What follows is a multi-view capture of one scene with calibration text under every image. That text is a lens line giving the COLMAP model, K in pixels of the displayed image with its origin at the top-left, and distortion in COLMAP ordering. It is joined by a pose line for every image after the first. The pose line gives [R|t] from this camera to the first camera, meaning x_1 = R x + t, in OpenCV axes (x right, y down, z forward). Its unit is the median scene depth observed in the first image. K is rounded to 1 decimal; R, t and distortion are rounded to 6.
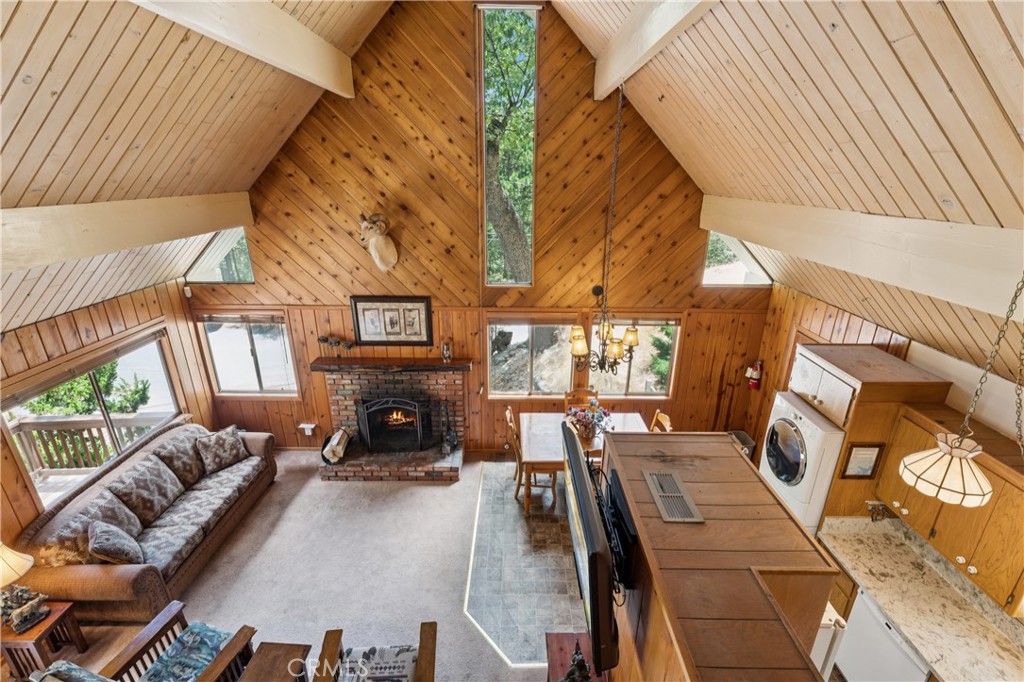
lens RADIAL K [[463.3, 0, 508.6], [0, 463.3, 347.4], [0, 0, 1]] dist [-0.001496, -0.000293]
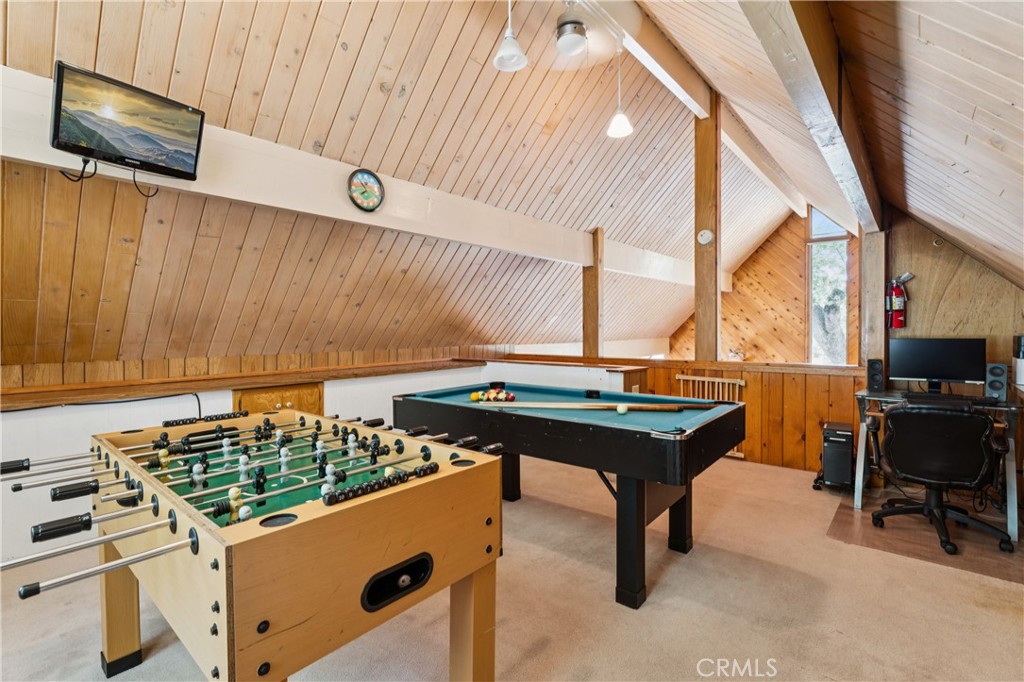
lens RADIAL K [[463.3, 0, 511.6], [0, 463.3, 336.9], [0, 0, 1]] dist [-0.001496, -0.000293]
pose [[0.759554, 0.001950, -0.650441, 0.203849], [-0.215727, 0.944150, -0.249085, 0.287749], [0.613628, 0.329511, 0.717553, -0.802220]]
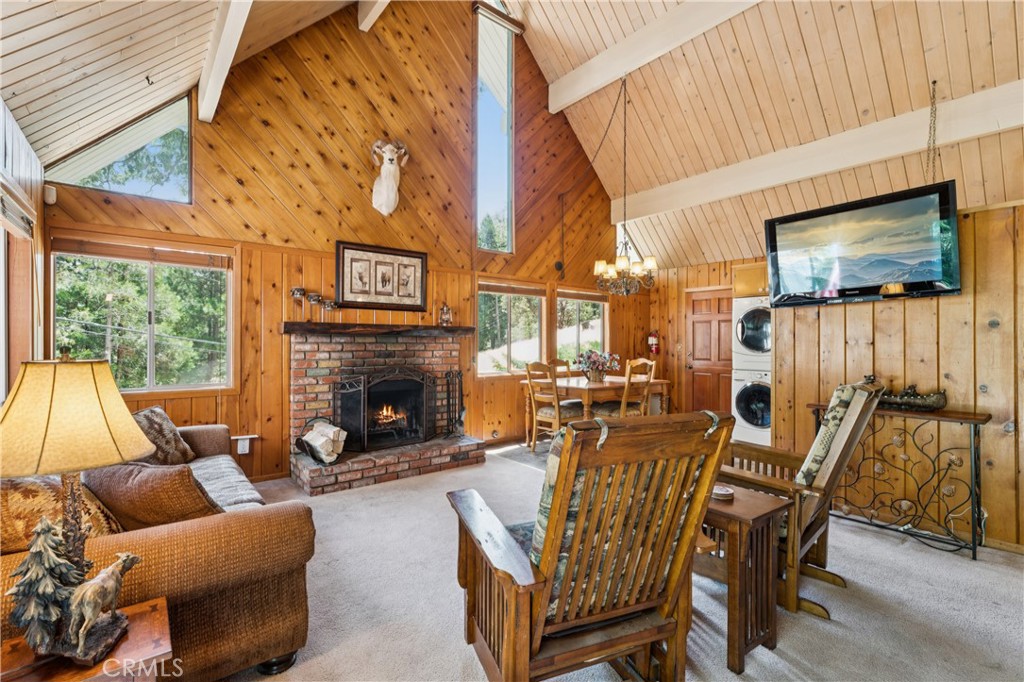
lens RADIAL K [[463.3, 0, 508.8], [0, 463.3, 342.1], [0, 0, 1]] dist [-0.001496, -0.000293]
pose [[0.776101, 0.001097, 0.630608, -0.636266], [0.218350, 0.937673, -0.270358, 0.343147], [-0.591600, 0.347518, 0.727489, 0.322391]]
